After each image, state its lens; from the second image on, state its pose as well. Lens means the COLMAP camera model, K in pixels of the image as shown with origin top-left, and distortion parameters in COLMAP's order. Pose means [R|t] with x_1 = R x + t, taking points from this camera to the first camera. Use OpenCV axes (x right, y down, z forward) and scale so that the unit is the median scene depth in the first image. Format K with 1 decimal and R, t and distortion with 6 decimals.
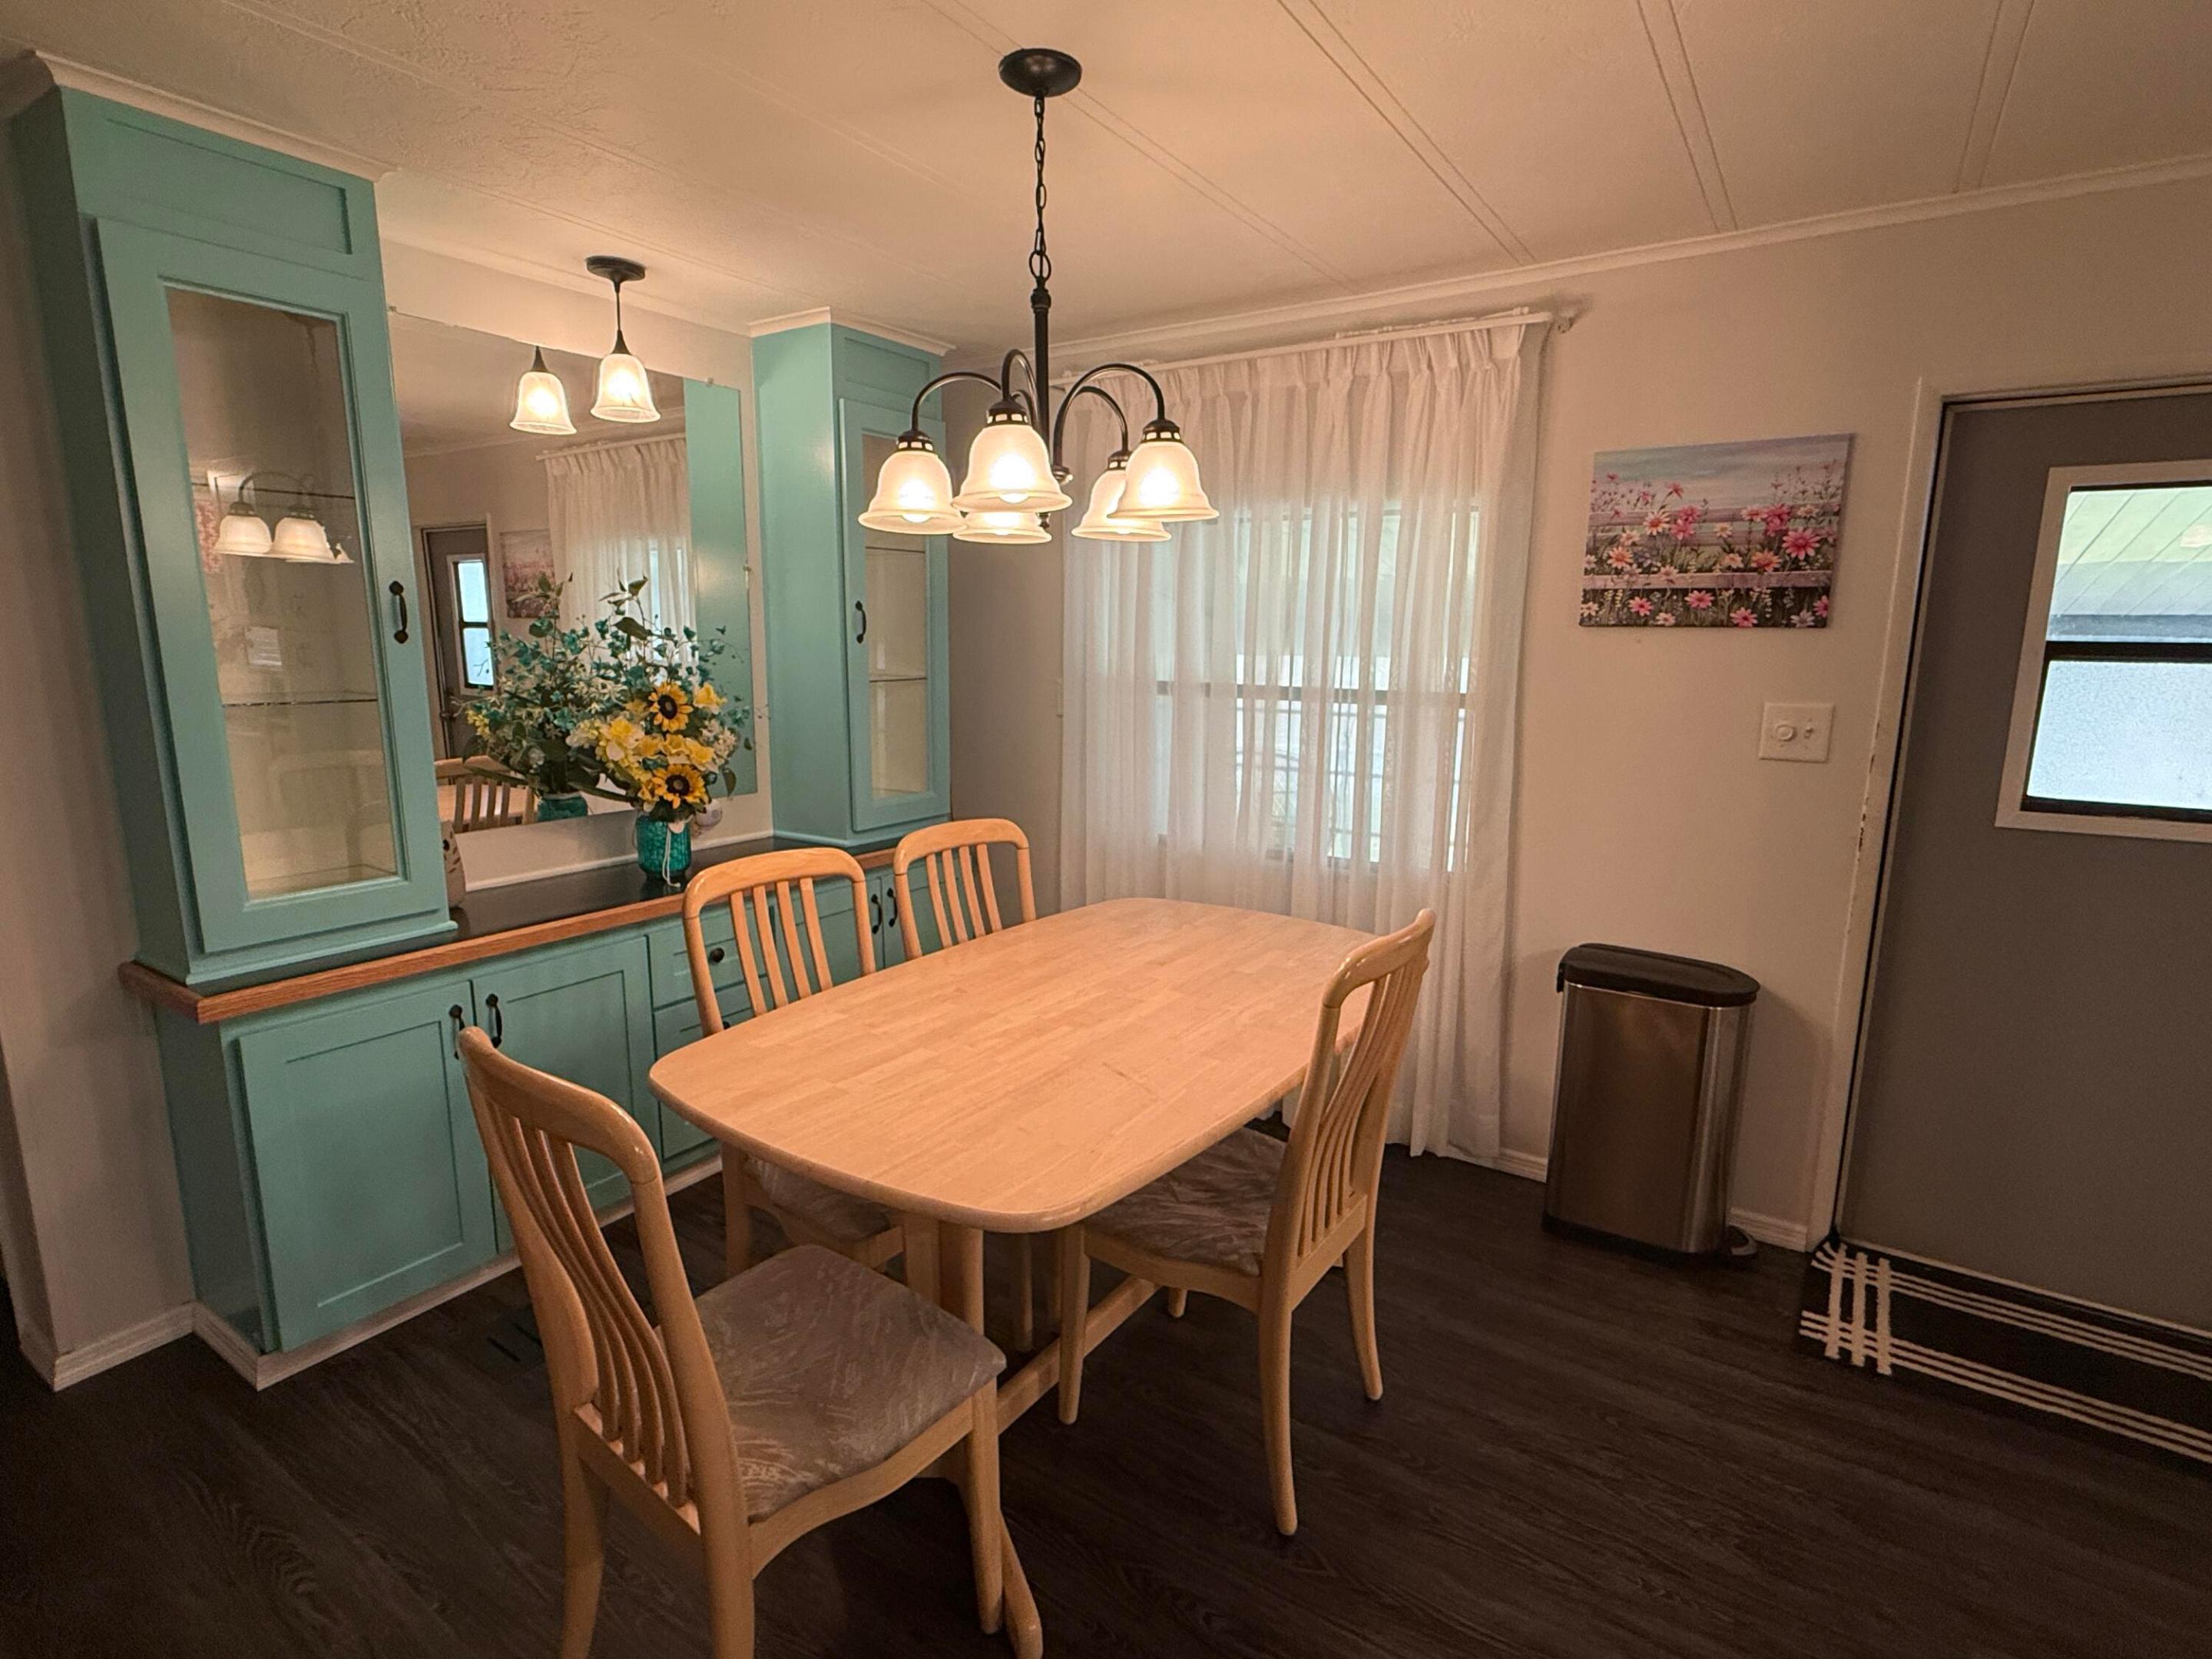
lens RADIAL K [[1096.7, 0, 1103.3], [0, 1096.7, 832.3], [0, 0, 1]] dist [0.003227, 0.000170]
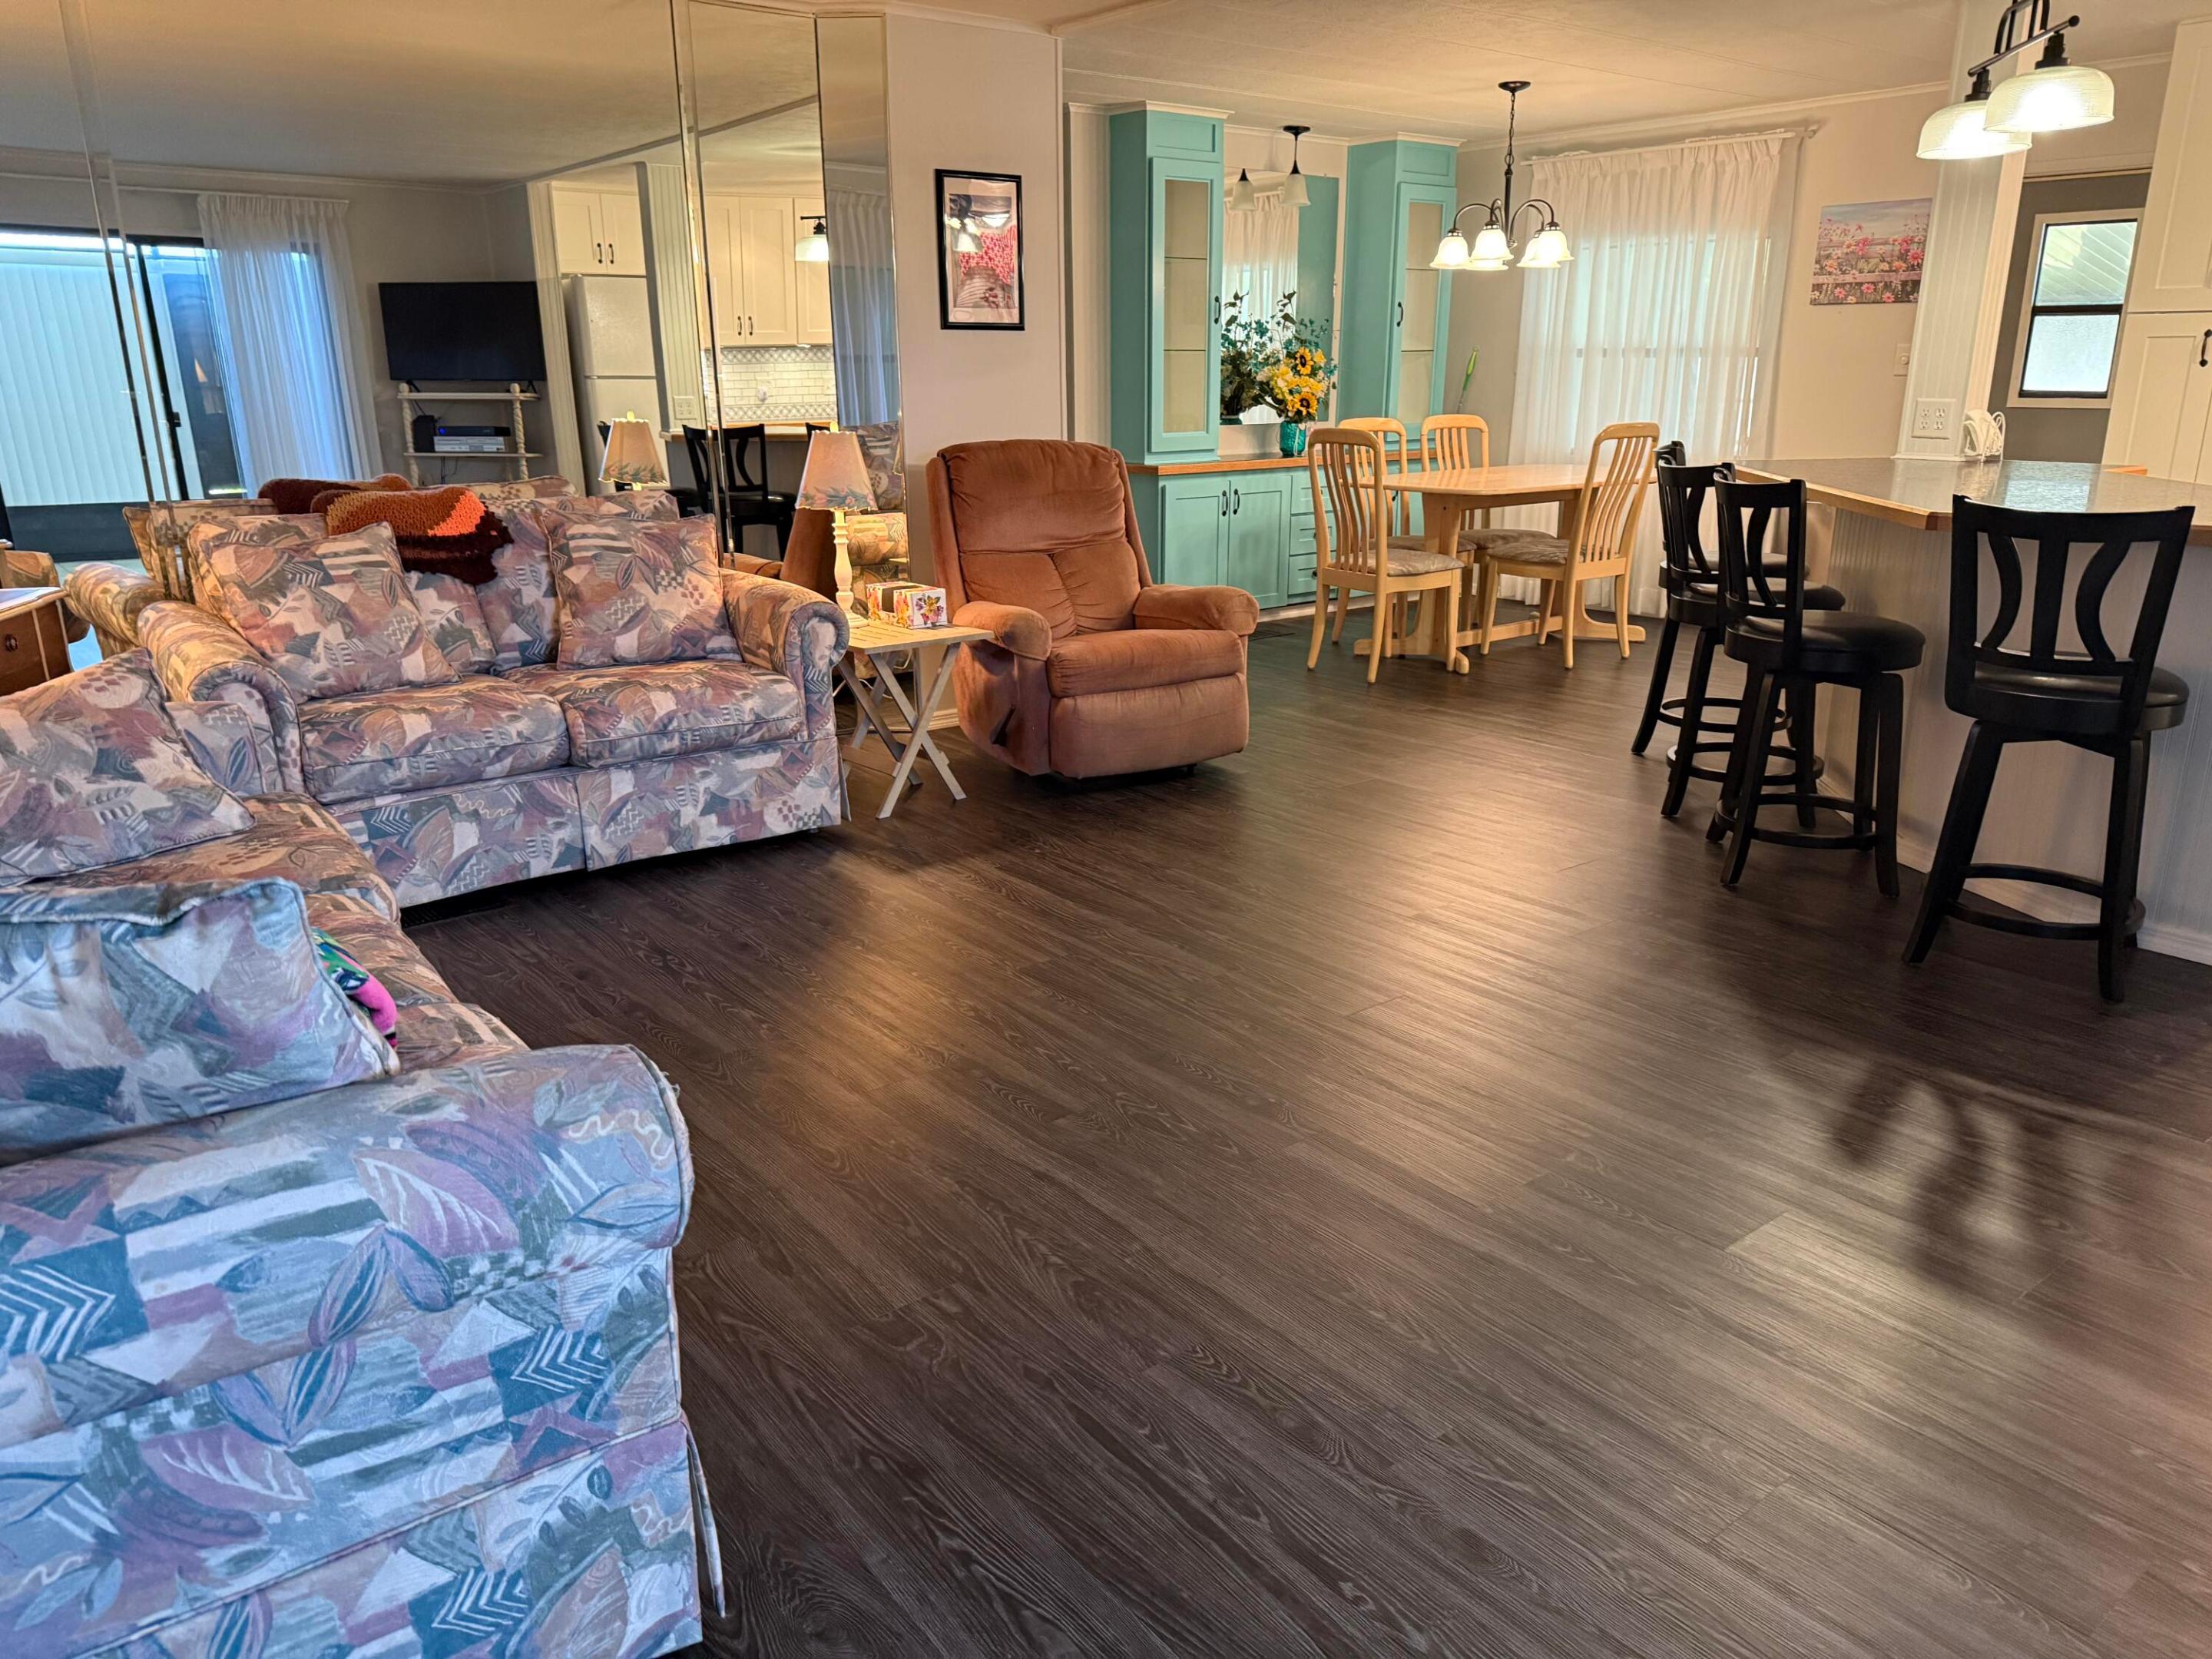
lens RADIAL K [[1556.7, 0, 1126.5], [0, 1556.7, 843.2], [0, 0, 1]] dist [0.068861, -0.095520]
pose [[0.955269, 0.077358, -0.285440, 0.175466], [-0.044323, 0.991731, 0.120440, 0.447323], [0.292396, -0.102401, 0.950799, -1.969507]]
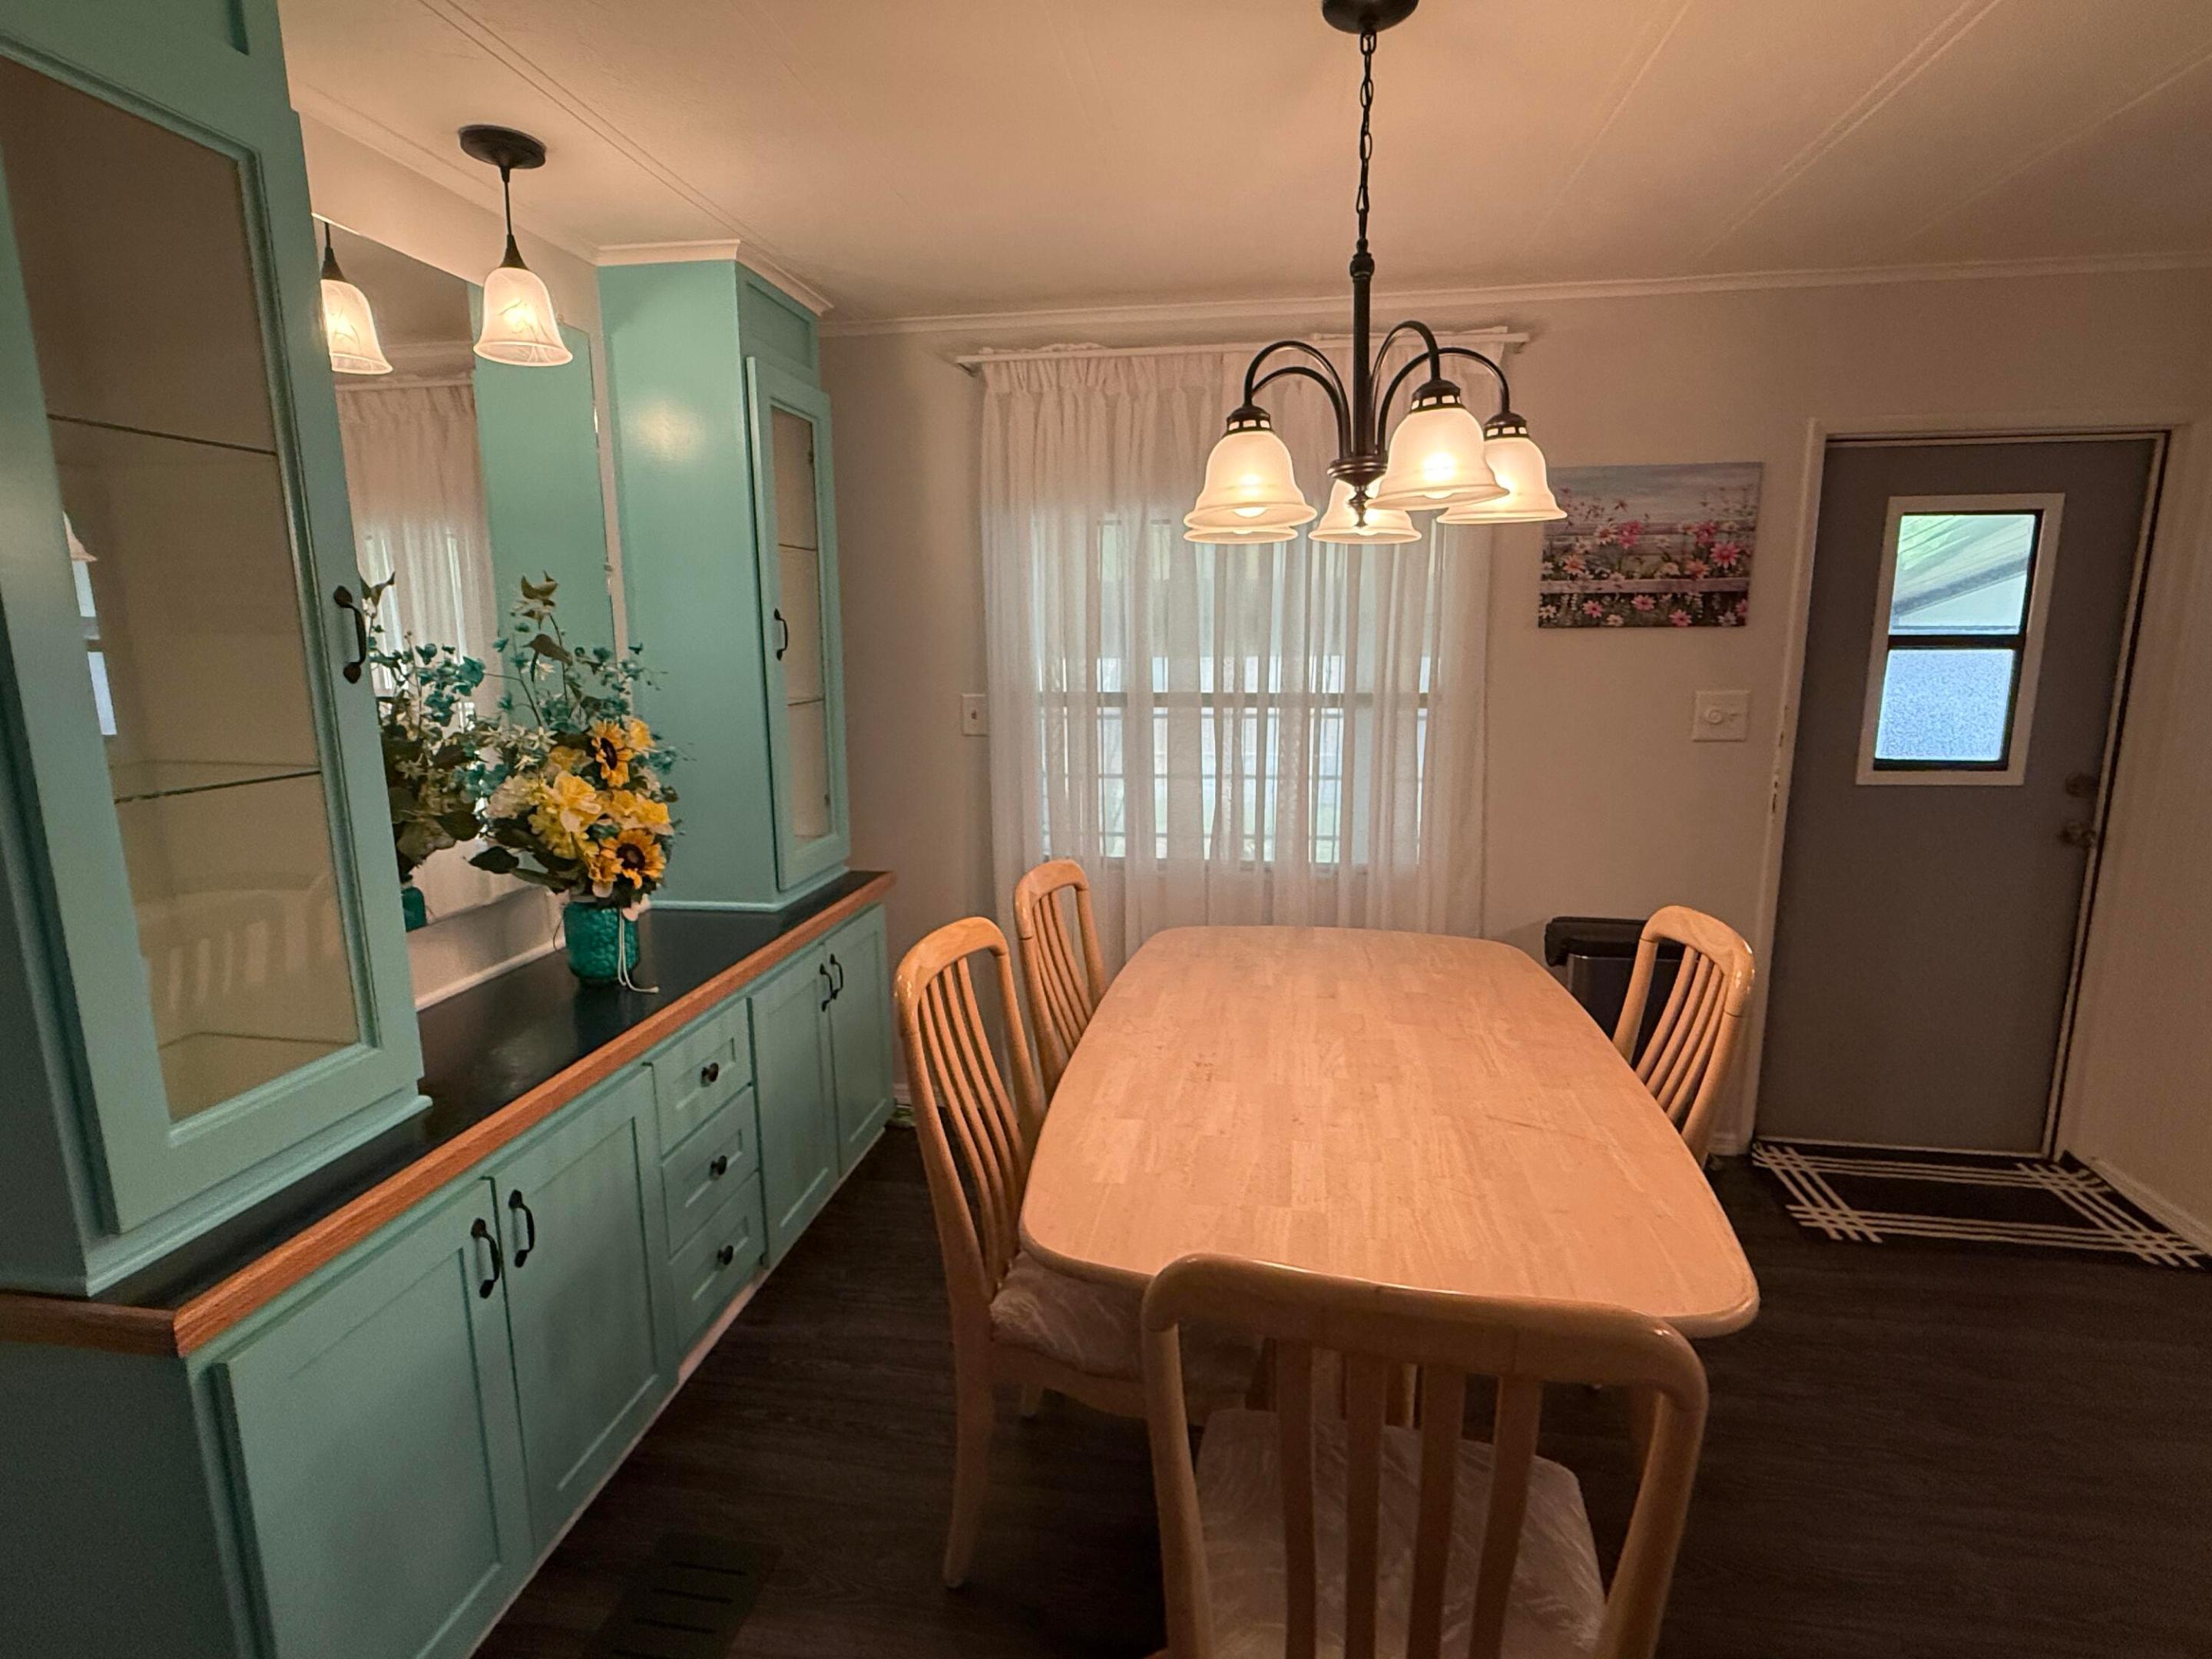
lens RADIAL K [[1096.7, 0, 1096.2], [0, 1096.7, 834.2], [0, 0, 1]] dist [0.003227, 0.000170]
pose [[0.907319, -0.091826, 0.410292, -0.444105], [0.091136, 0.995611, 0.021286, -0.049801], [-0.410446, 0.018079, 0.911706, 0.204175]]
